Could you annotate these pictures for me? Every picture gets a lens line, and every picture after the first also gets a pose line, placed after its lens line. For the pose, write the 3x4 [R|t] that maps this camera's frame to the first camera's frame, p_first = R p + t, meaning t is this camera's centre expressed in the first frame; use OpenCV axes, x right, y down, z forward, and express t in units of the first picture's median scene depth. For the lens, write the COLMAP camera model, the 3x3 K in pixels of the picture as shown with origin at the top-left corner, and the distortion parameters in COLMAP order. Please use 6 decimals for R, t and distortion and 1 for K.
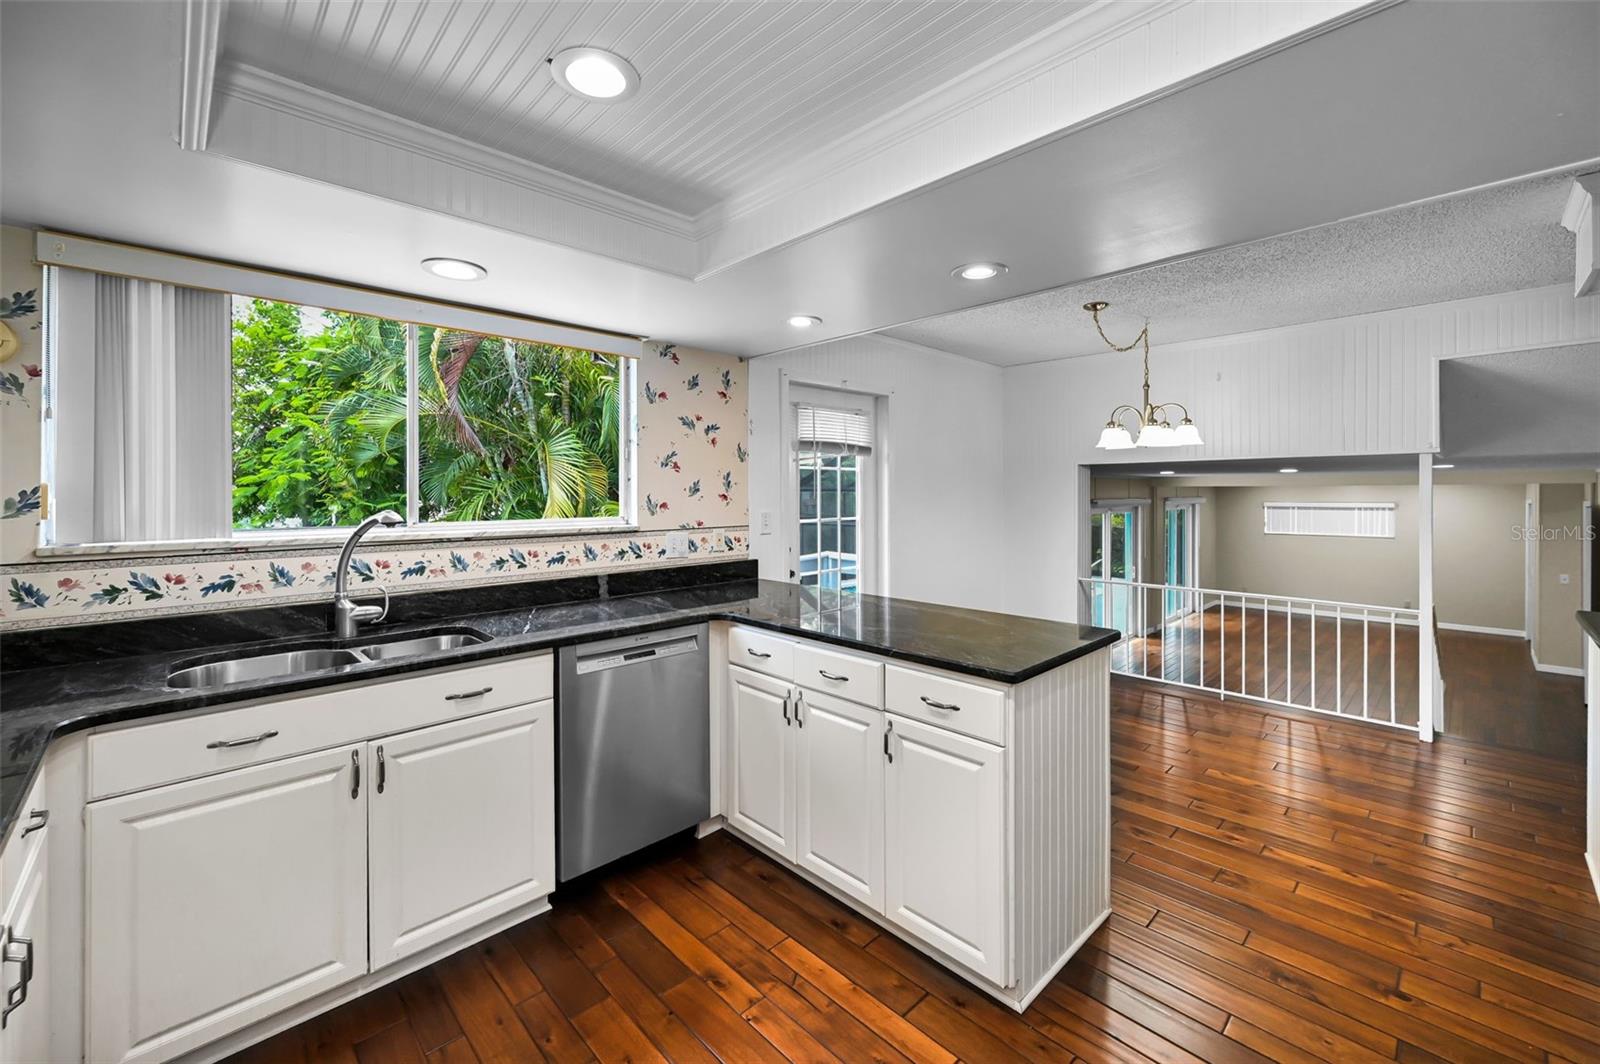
lens RADIAL K [[645.7, 0, 776.5], [0, 645.7, 495.2], [0, 0, 1]] dist [-0.001418, -0.000929]
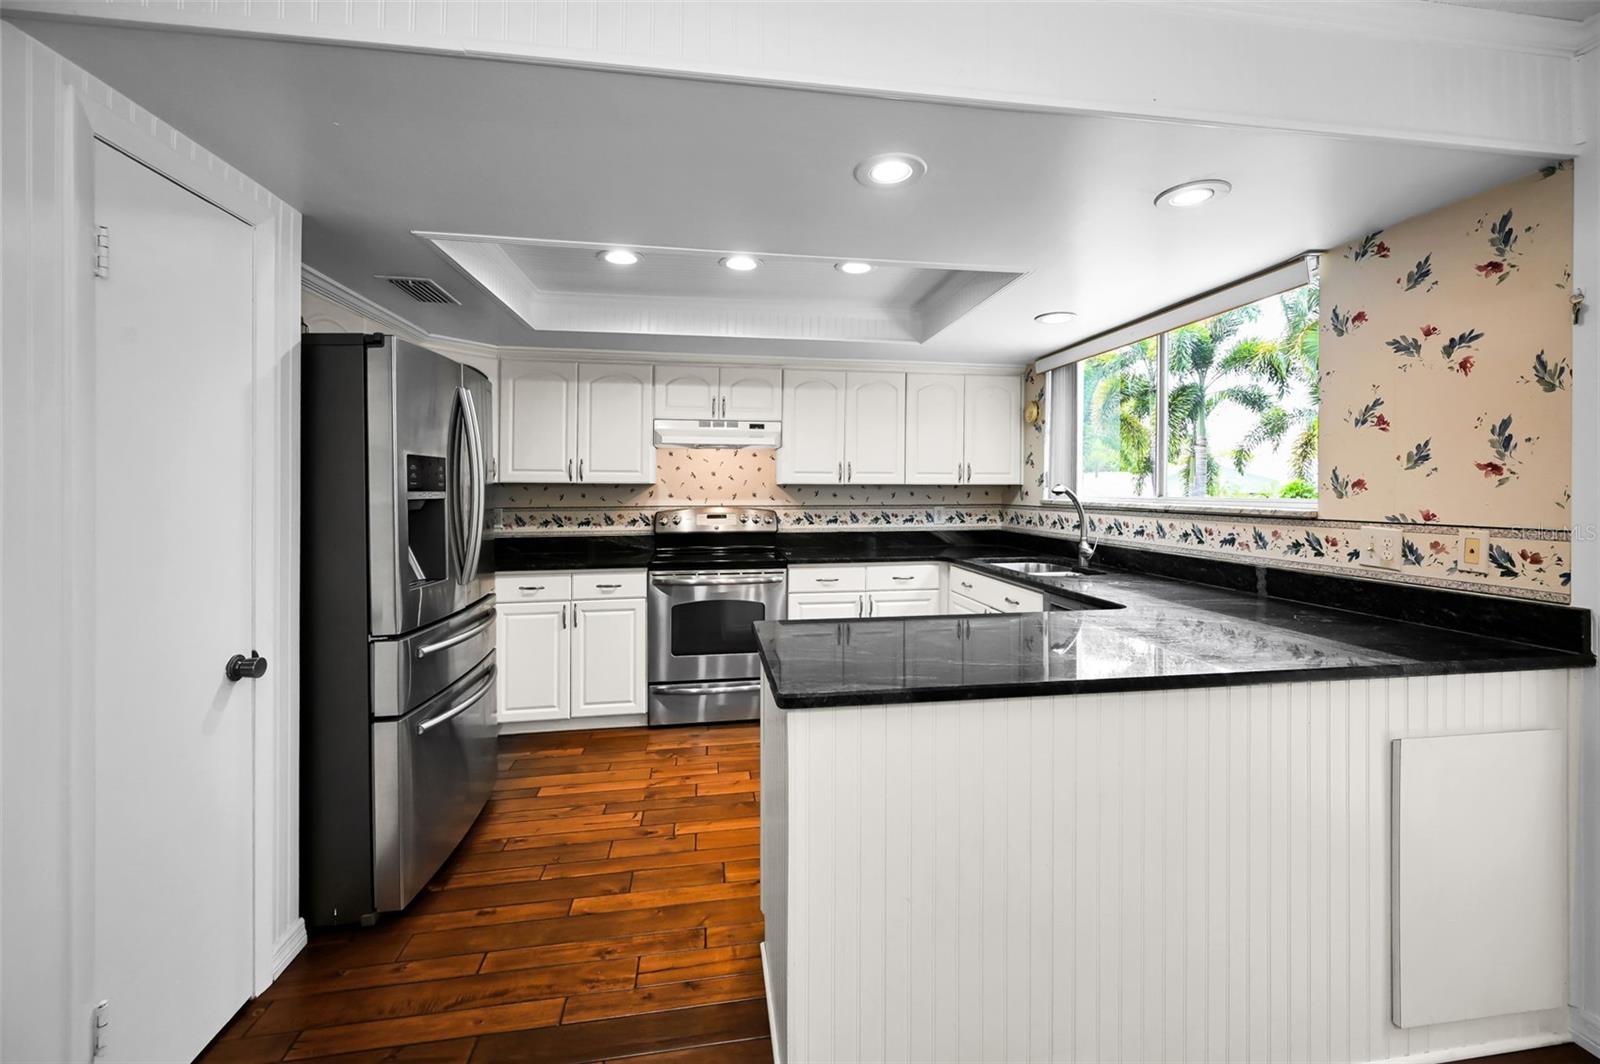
lens RADIAL K [[645.7, 0, 806.5], [0, 645.7, 490.1], [0, 0, 1]] dist [-0.001418, -0.000929]
pose [[-0.556322, 0.001569, -0.830965, 0.748324], [-0.005861, 0.999966, 0.005812, 0.023580], [0.830946, 0.008104, -0.556294, 0.978663]]
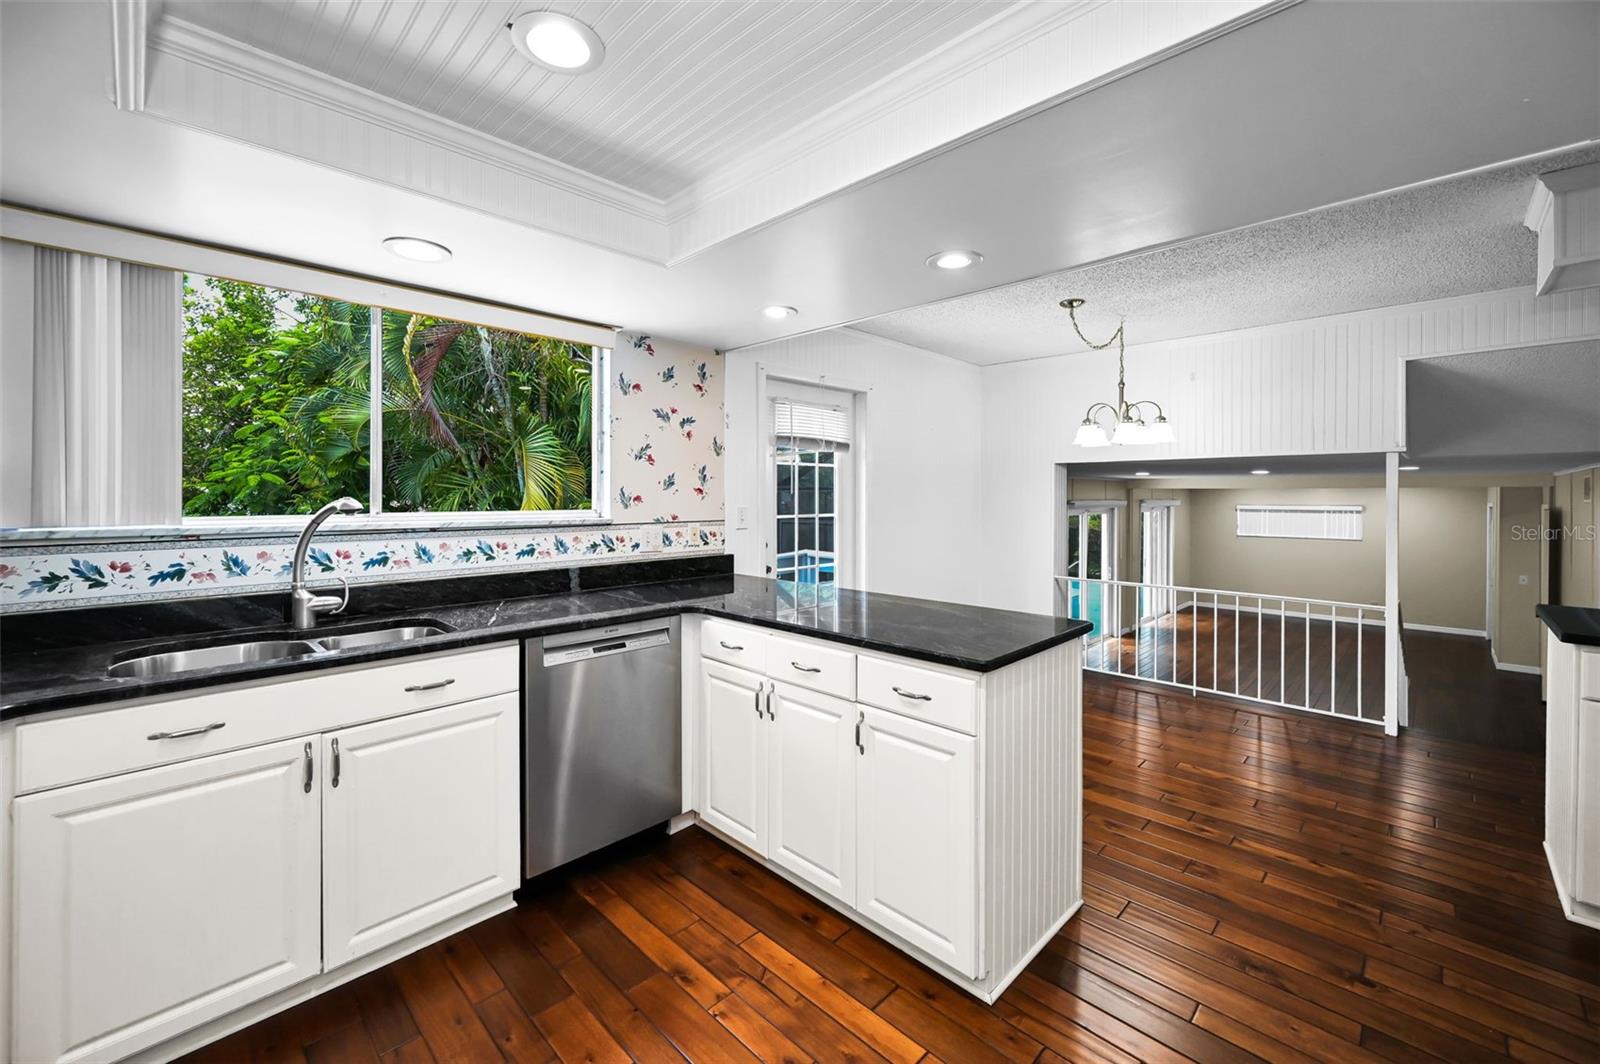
lens RADIAL K [[645.7, 0, 773.9], [0, 645.7, 497.5], [0, 0, 1]] dist [-0.001418, -0.000929]
pose [[0.999683, 0.004266, 0.024816, 0.009857], [-0.004296, 0.999990, 0.001163, 0.013356], [-0.024810, -0.001269, 0.999691, 0.010161]]
